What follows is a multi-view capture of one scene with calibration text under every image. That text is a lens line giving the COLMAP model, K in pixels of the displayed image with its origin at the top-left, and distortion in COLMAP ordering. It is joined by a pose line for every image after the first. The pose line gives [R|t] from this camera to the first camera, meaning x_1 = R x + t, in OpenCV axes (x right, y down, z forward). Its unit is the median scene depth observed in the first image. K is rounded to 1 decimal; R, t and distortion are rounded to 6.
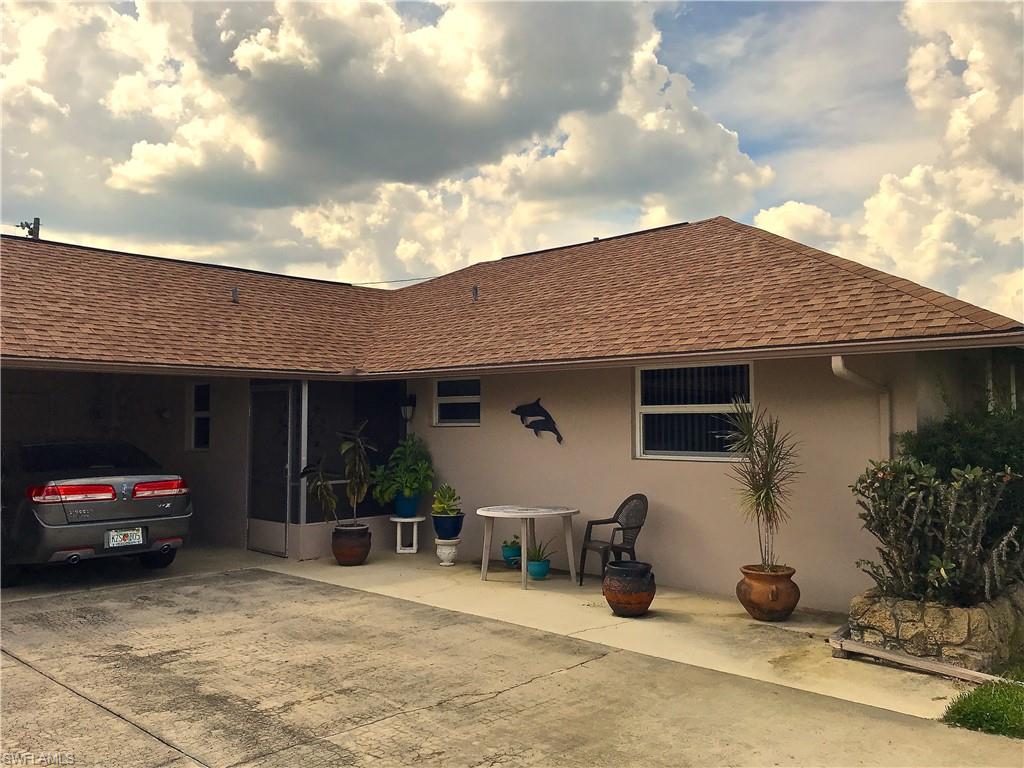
lens RADIAL K [[848.7, 0, 516.5], [0, 848.7, 383.4], [0, 0, 1]] dist [0.041379, -0.052916]
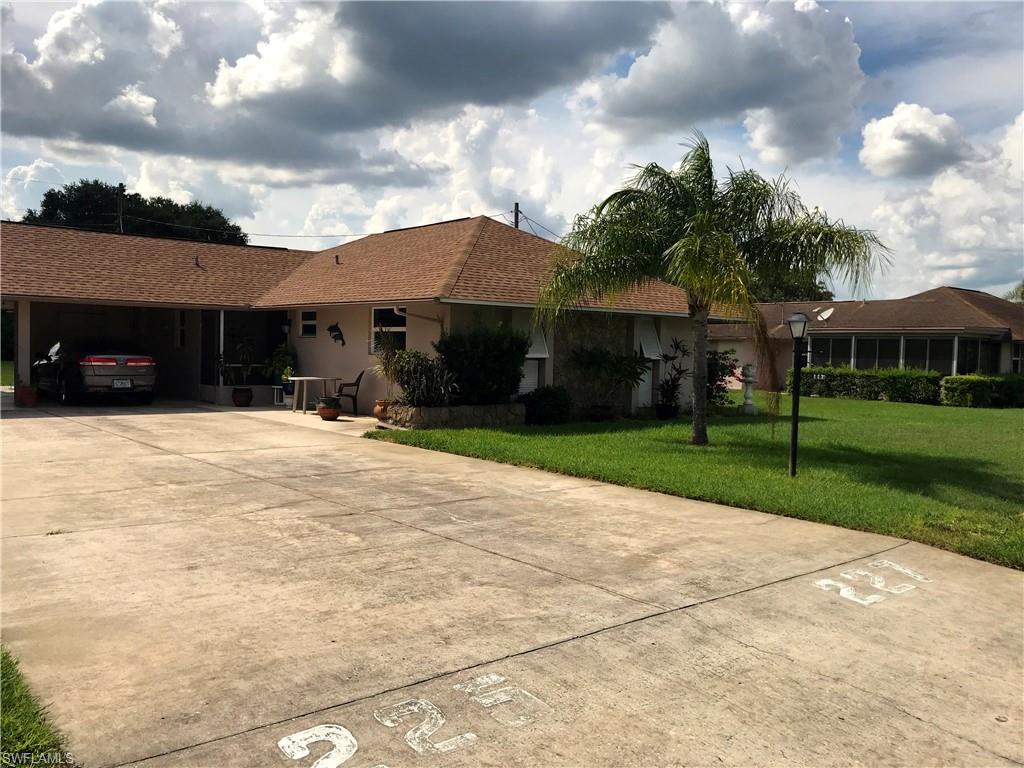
lens RADIAL K [[848.7, 0, 511.9], [0, 848.7, 382.3], [0, 0, 1]] dist [0.041379, -0.052916]
pose [[0.993266, 0.028493, -0.112298, 0.636981], [-0.018792, 0.996073, 0.086517, -0.021332], [0.114322, -0.083824, 0.989901, -0.848306]]
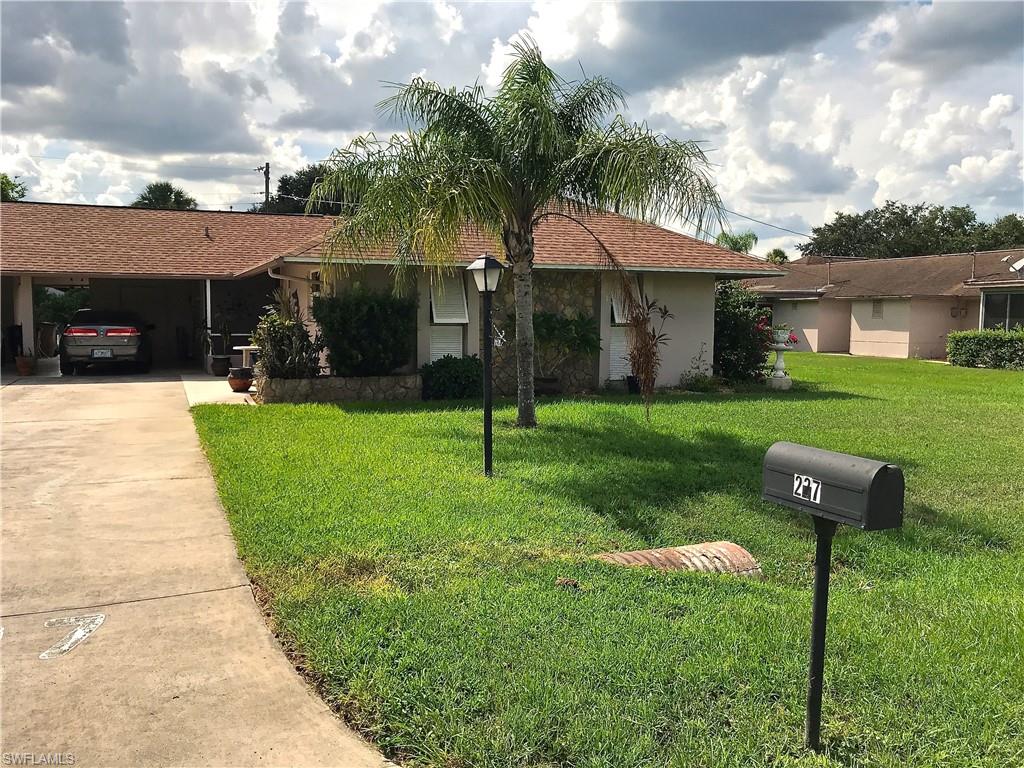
lens RADIAL K [[848.7, 0, 516.0], [0, 848.7, 386.4], [0, 0, 1]] dist [0.041379, -0.052916]
pose [[0.910342, 0.043196, -0.411597, 1.222476], [0.011818, 0.991419, 0.130185, -0.007740], [0.413688, -0.123378, 0.902020, -0.475675]]
